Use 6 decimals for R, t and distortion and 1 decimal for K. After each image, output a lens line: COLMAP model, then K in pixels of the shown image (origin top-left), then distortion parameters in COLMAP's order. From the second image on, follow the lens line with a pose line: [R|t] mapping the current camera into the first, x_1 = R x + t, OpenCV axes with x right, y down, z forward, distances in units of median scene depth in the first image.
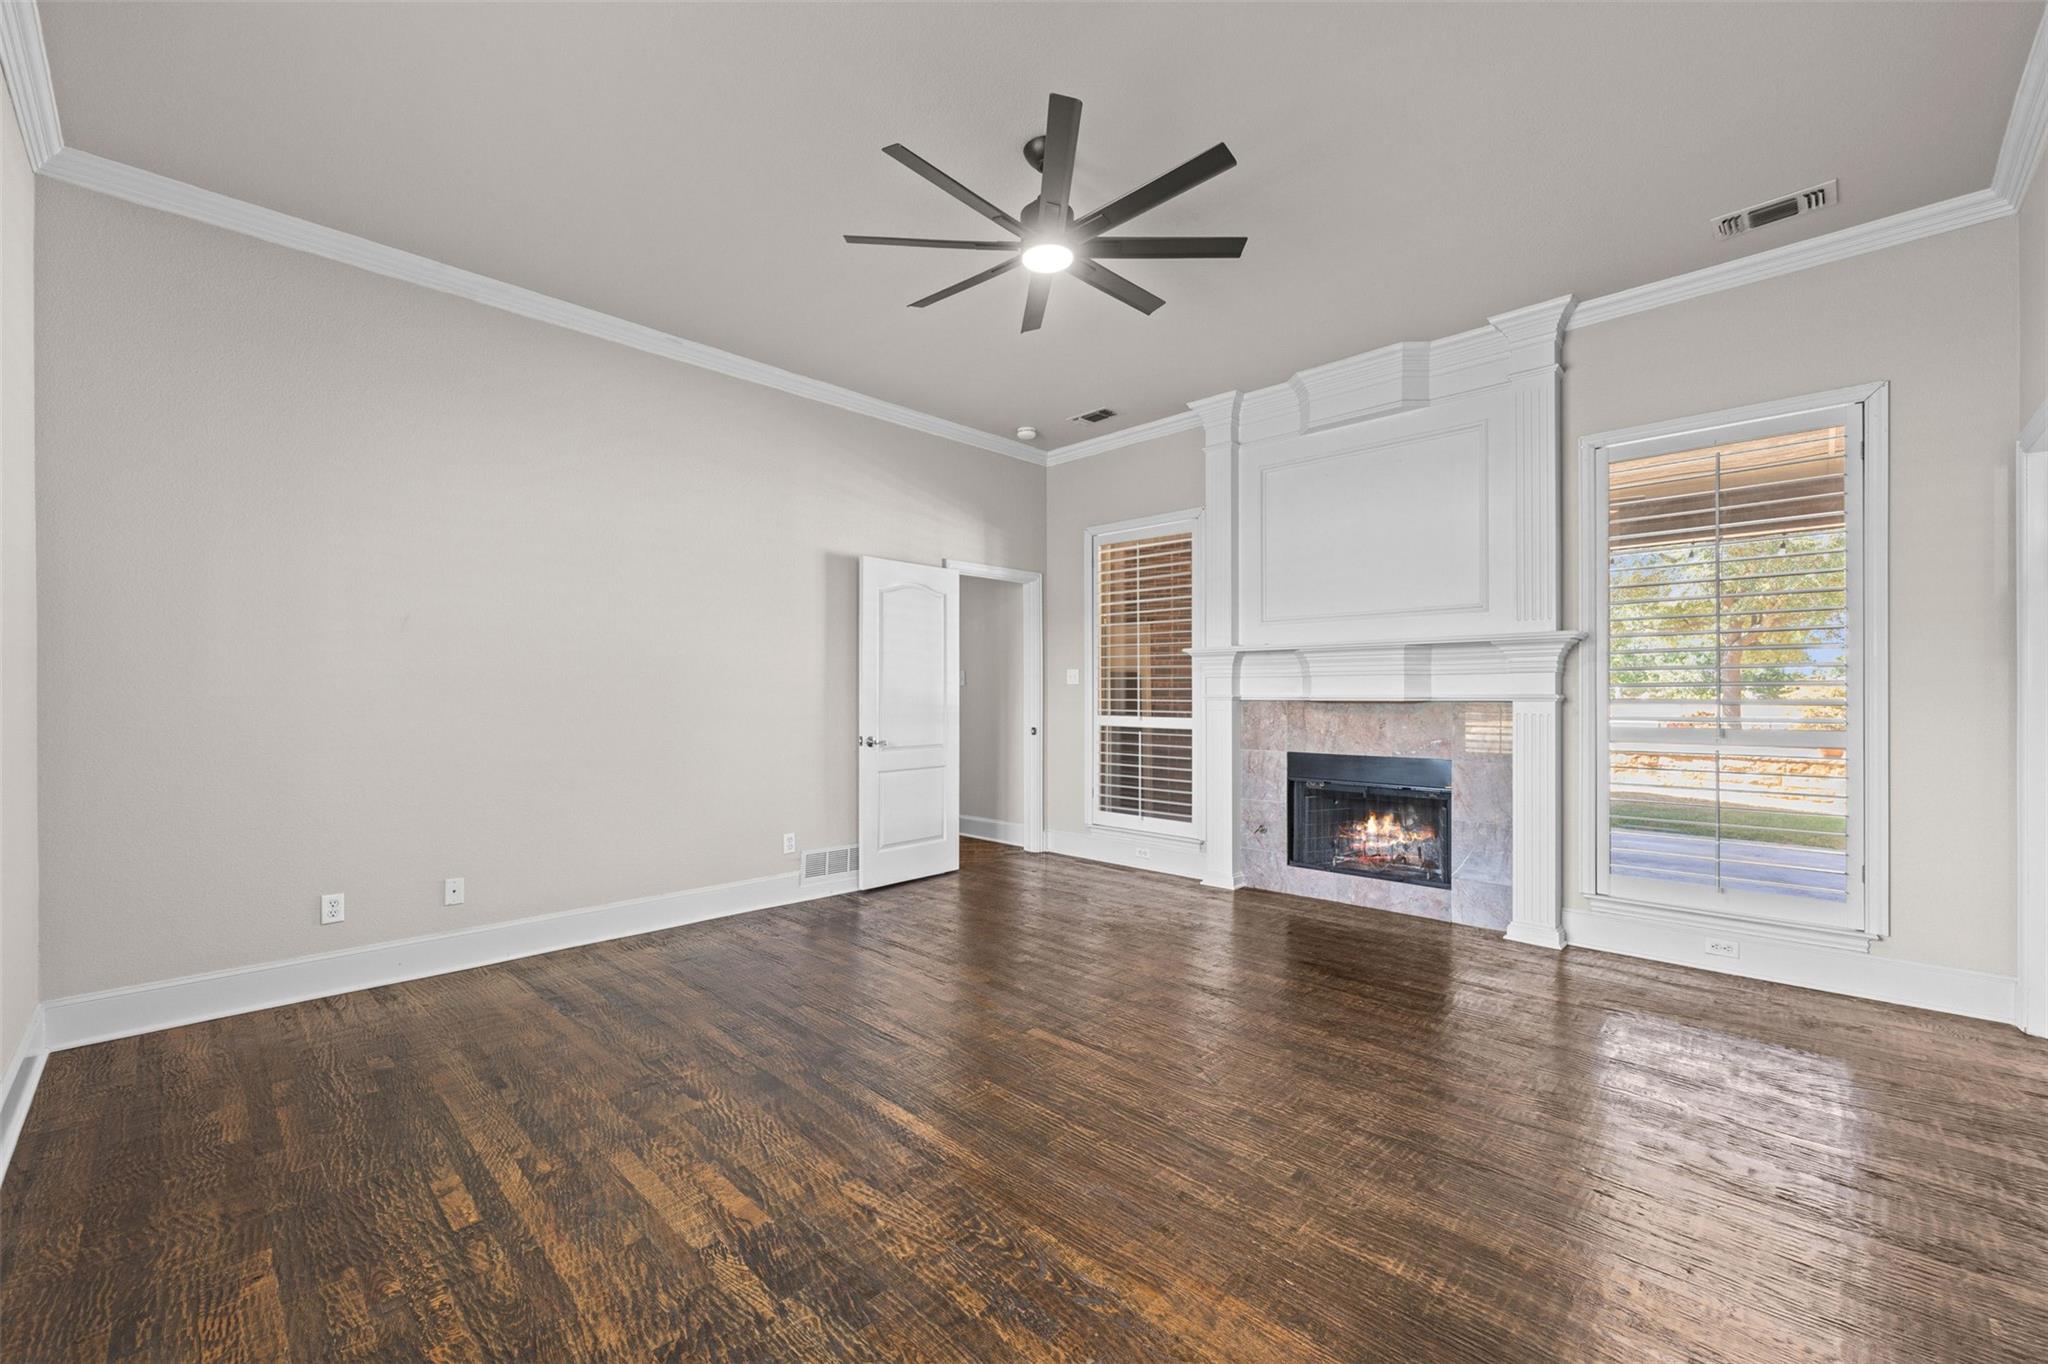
lens RADIAL K [[835.5, 0, 1010.0], [0, 835.5, 687.0], [0, 0, 1]] dist [-0.002567, 0.001600]
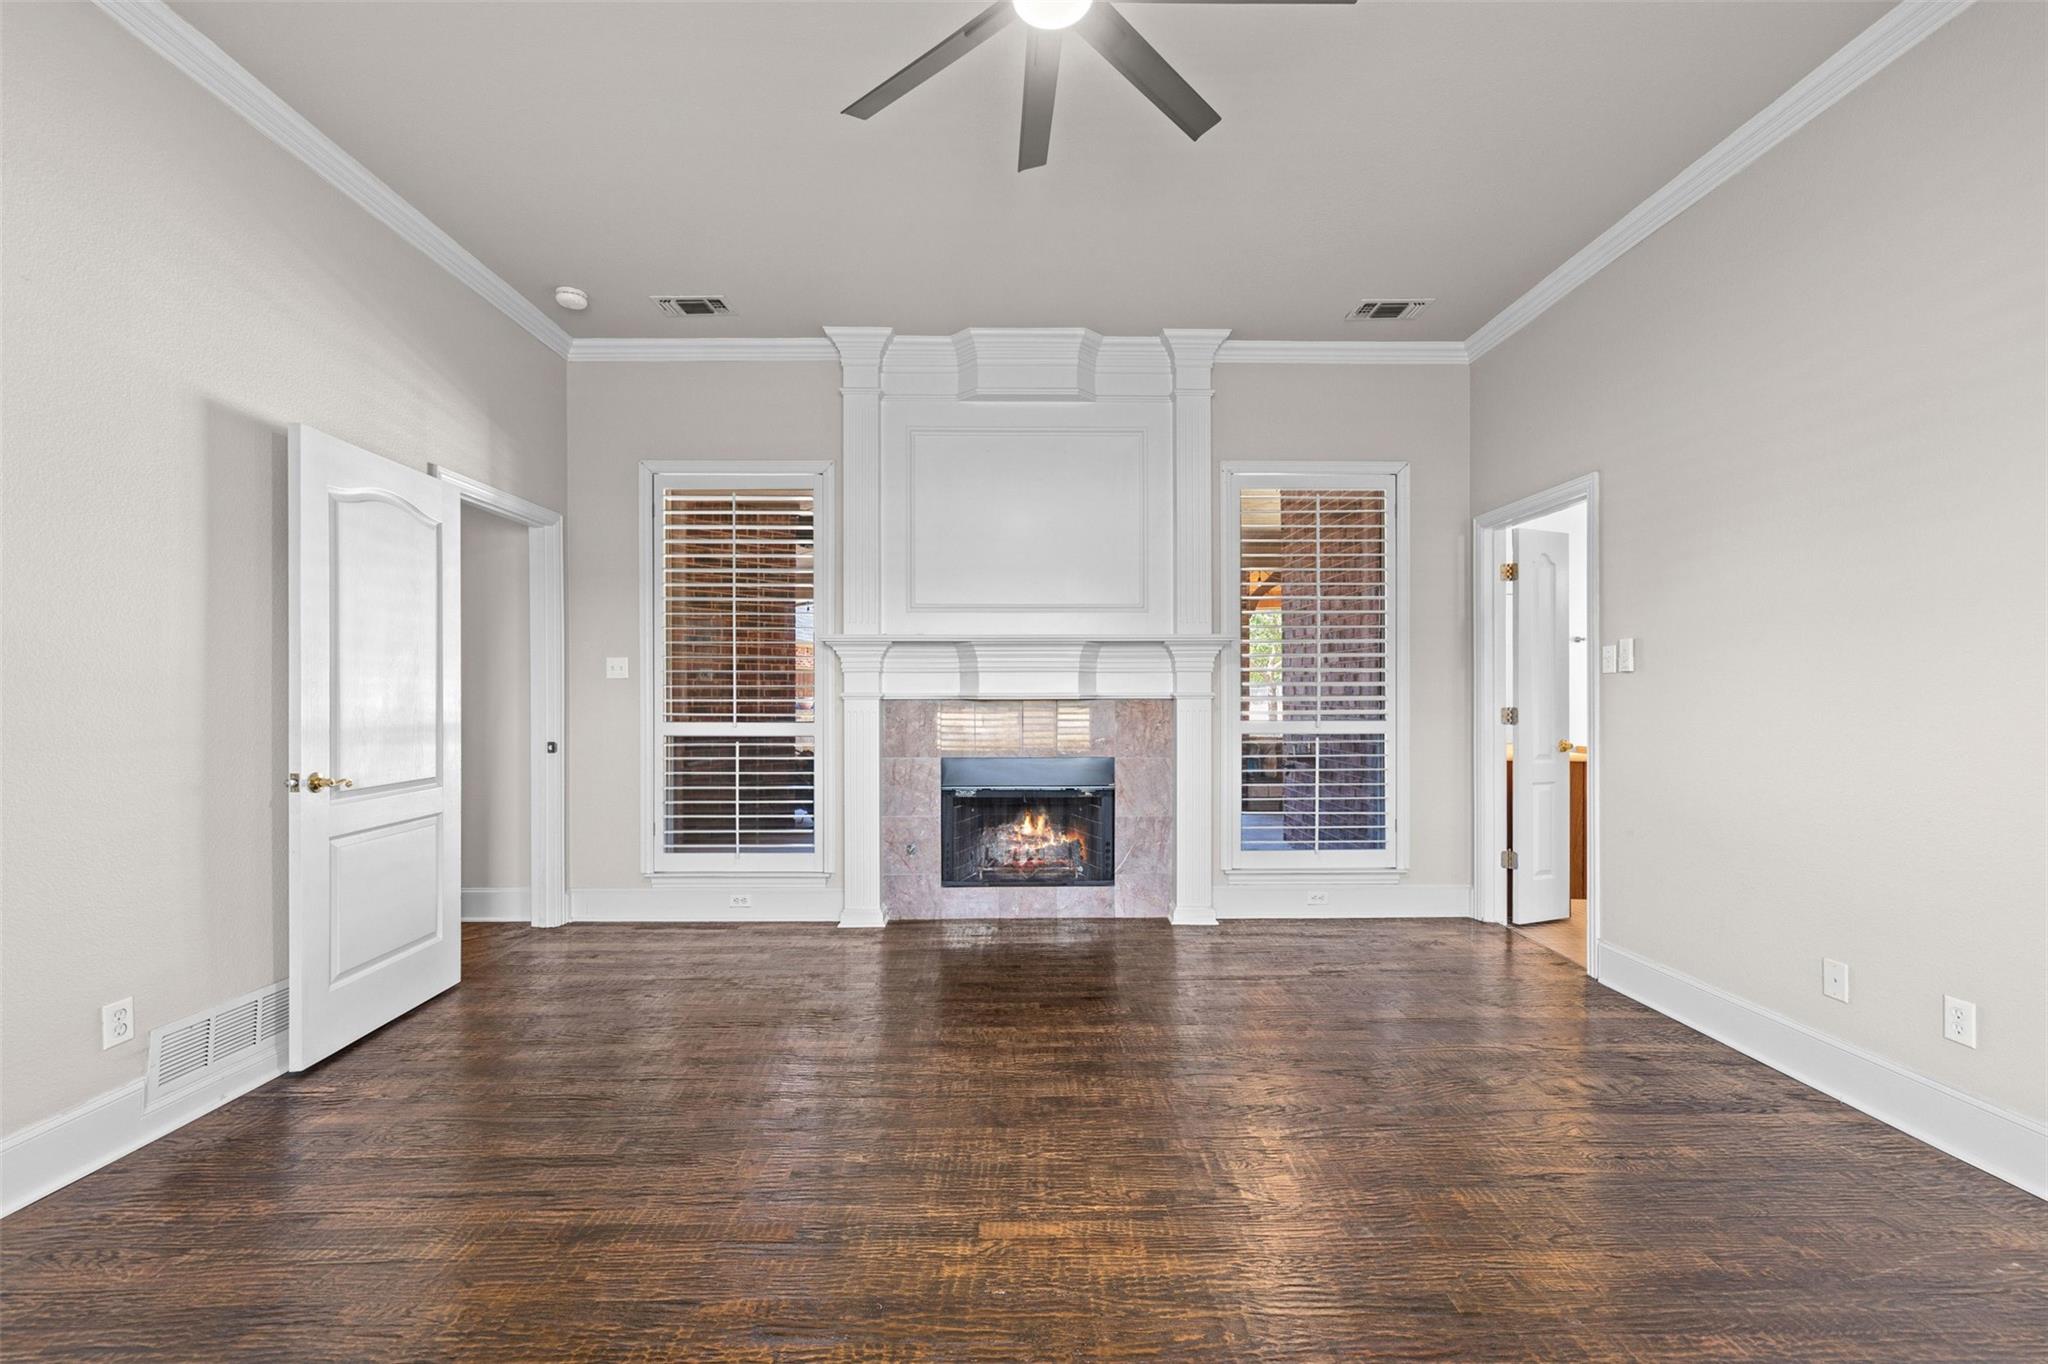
lens RADIAL K [[835.5, 0, 1021.2], [0, 835.5, 691.8], [0, 0, 1]] dist [-0.002567, 0.001600]
pose [[0.698407, 0.001063, 0.715700, -0.233777], [-0.004900, 0.999983, 0.003297, 0.004668], [-0.715684, -0.005809, 0.698400, 0.319923]]
